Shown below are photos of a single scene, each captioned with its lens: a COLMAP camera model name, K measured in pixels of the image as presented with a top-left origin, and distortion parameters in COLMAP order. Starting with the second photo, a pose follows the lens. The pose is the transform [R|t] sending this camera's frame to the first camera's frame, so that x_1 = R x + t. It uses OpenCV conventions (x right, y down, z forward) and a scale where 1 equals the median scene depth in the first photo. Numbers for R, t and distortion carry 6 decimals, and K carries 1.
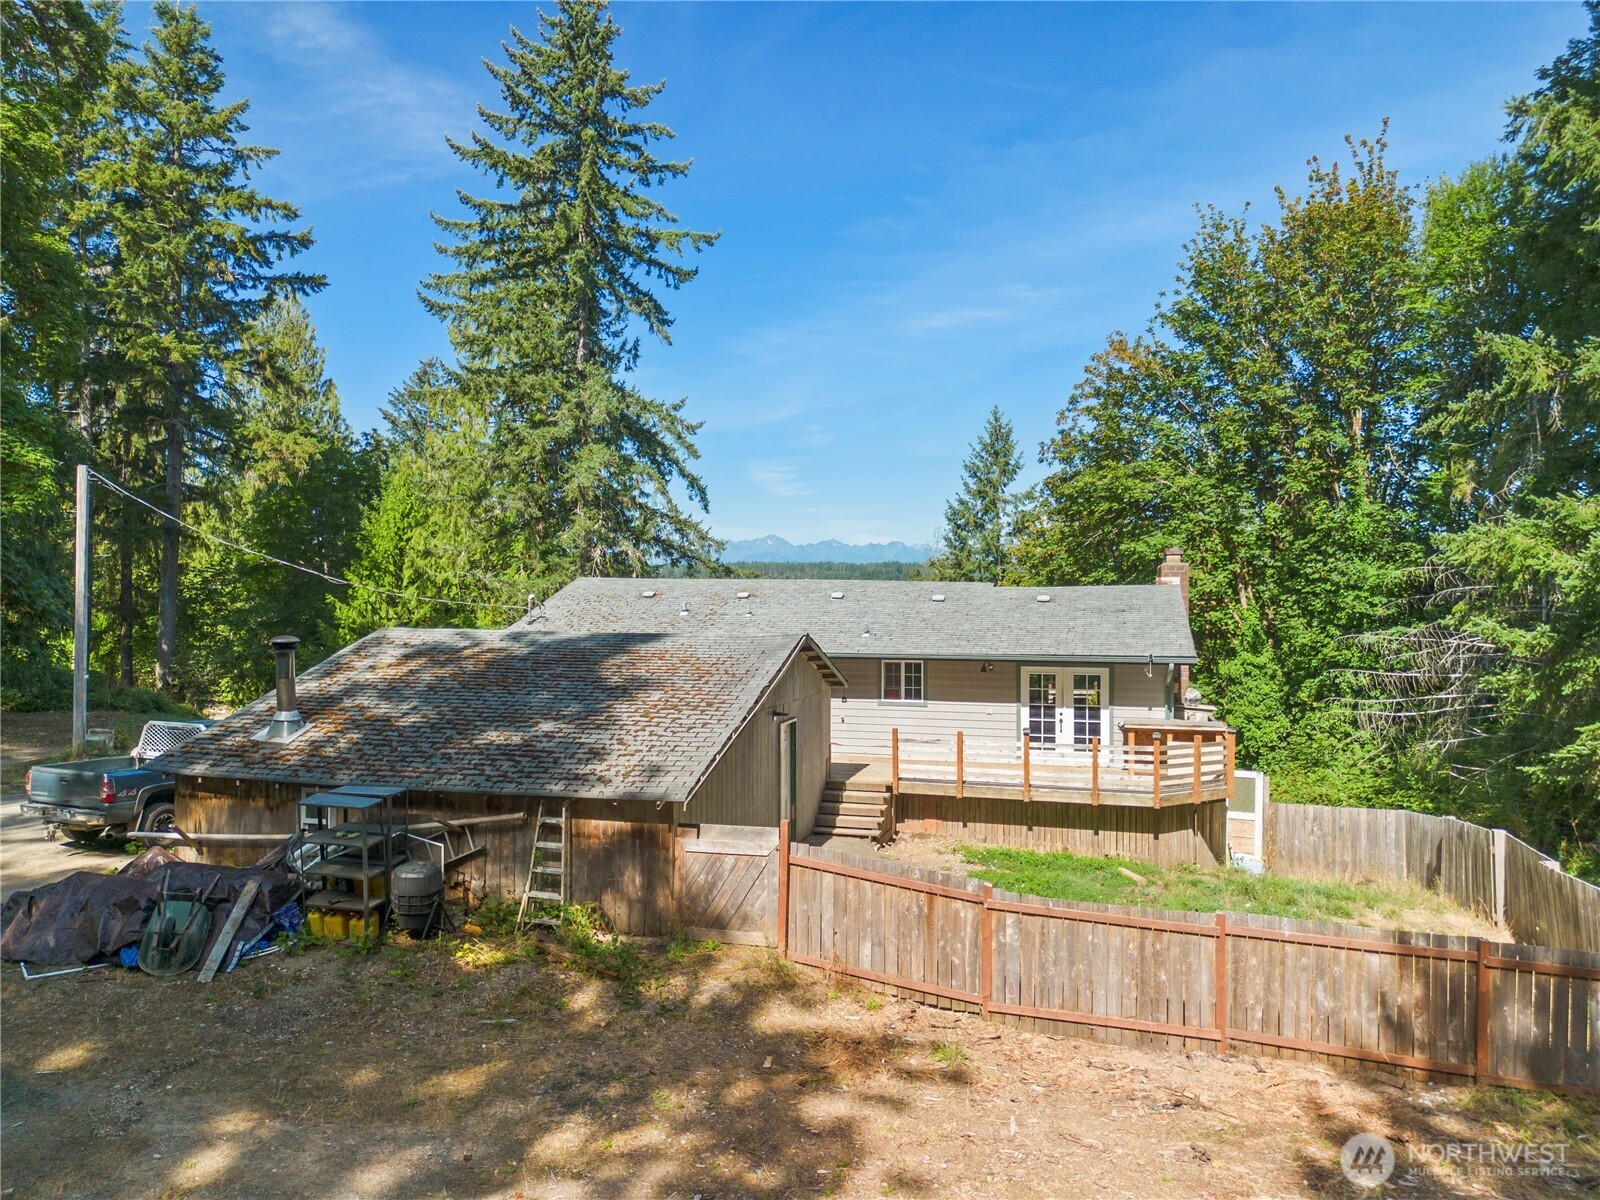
lens RADIAL K [[1113.2, 0, 806.2], [0, 1113.2, 600.3], [0, 0, 1]] dist [0.016557, -0.000583]
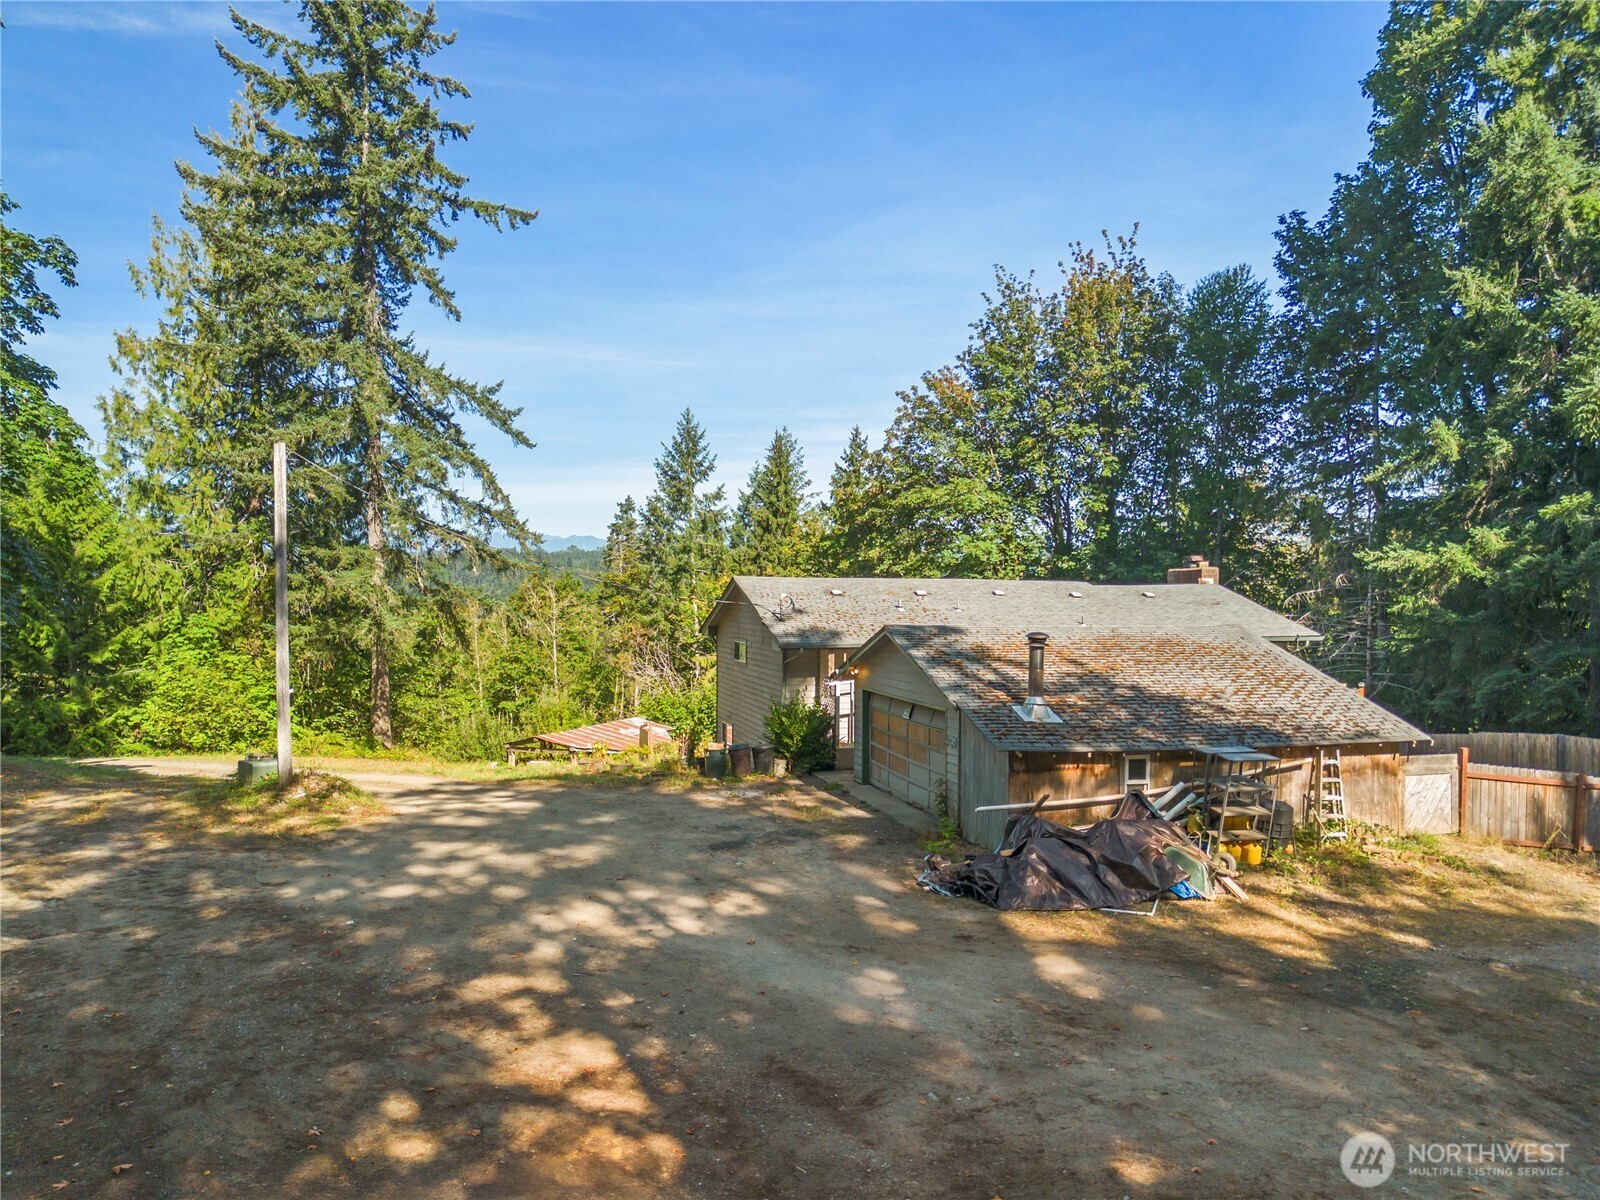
lens RADIAL K [[1113.2, 0, 806.2], [0, 1113.2, 600.3], [0, 0, 1]] dist [0.016557, -0.000583]
pose [[0.869888, -0.003493, 0.493237, -0.350214], [-0.000078, 0.999974, 0.007219, -0.003337], [-0.493249, -0.006318, 0.869865, 0.050562]]
